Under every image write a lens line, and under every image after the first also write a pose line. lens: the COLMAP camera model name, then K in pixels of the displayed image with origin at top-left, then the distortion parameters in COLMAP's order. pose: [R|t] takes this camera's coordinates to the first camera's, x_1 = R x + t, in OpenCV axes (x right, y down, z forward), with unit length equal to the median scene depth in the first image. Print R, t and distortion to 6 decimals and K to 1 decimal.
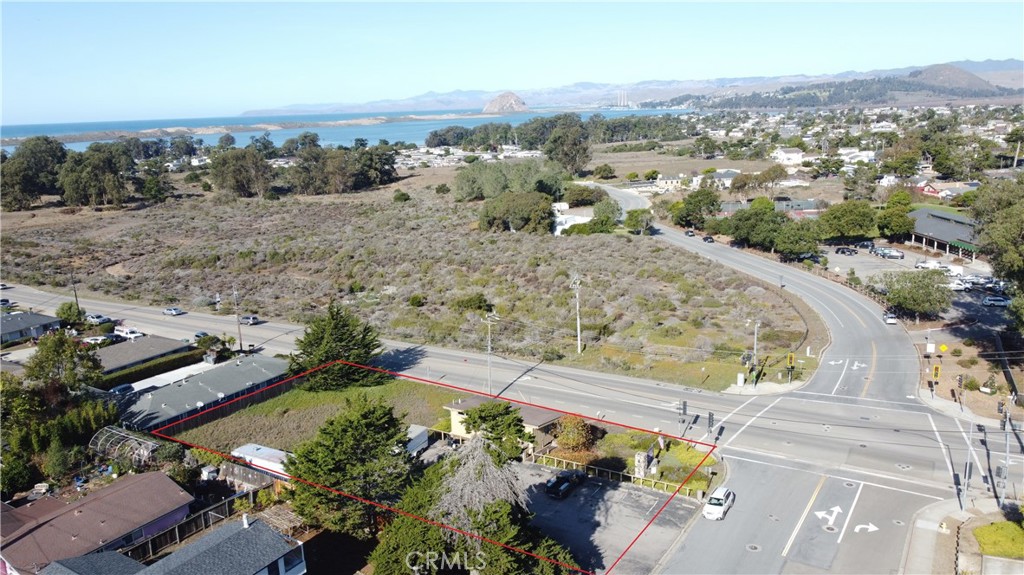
lens RADIAL K [[772.7, 0, 511.5], [0, 772.7, 286.2], [0, 0, 1]] dist [0.005812, -0.004167]
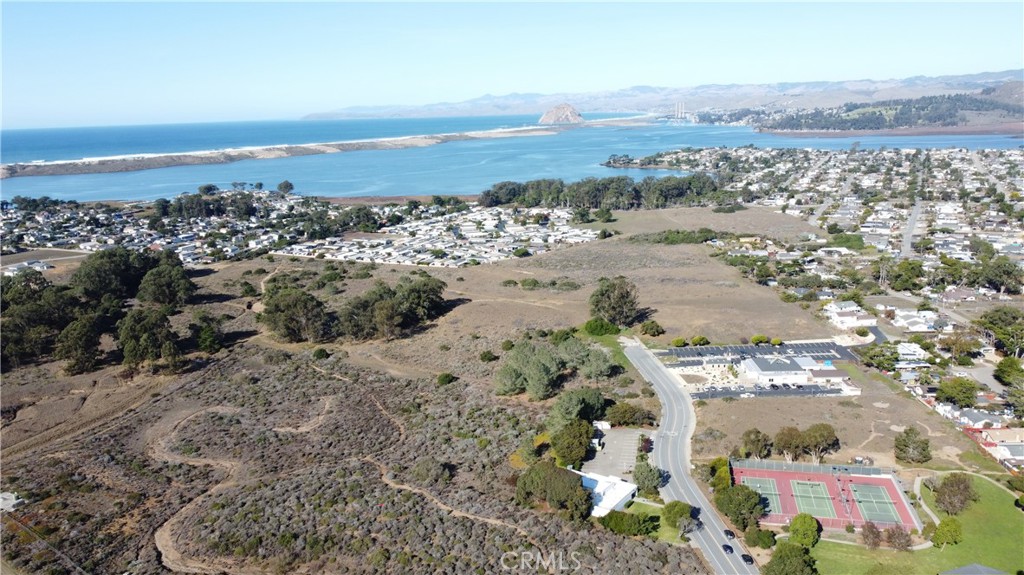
lens RADIAL K [[772.7, 0, 513.2], [0, 772.7, 289.2], [0, 0, 1]] dist [0.005812, -0.004167]
pose [[0.997637, 0.014757, -0.067104, 0.009343], [-0.014565, 0.999888, 0.003343, -0.196755], [0.067146, -0.002357, 0.997740, 0.001542]]
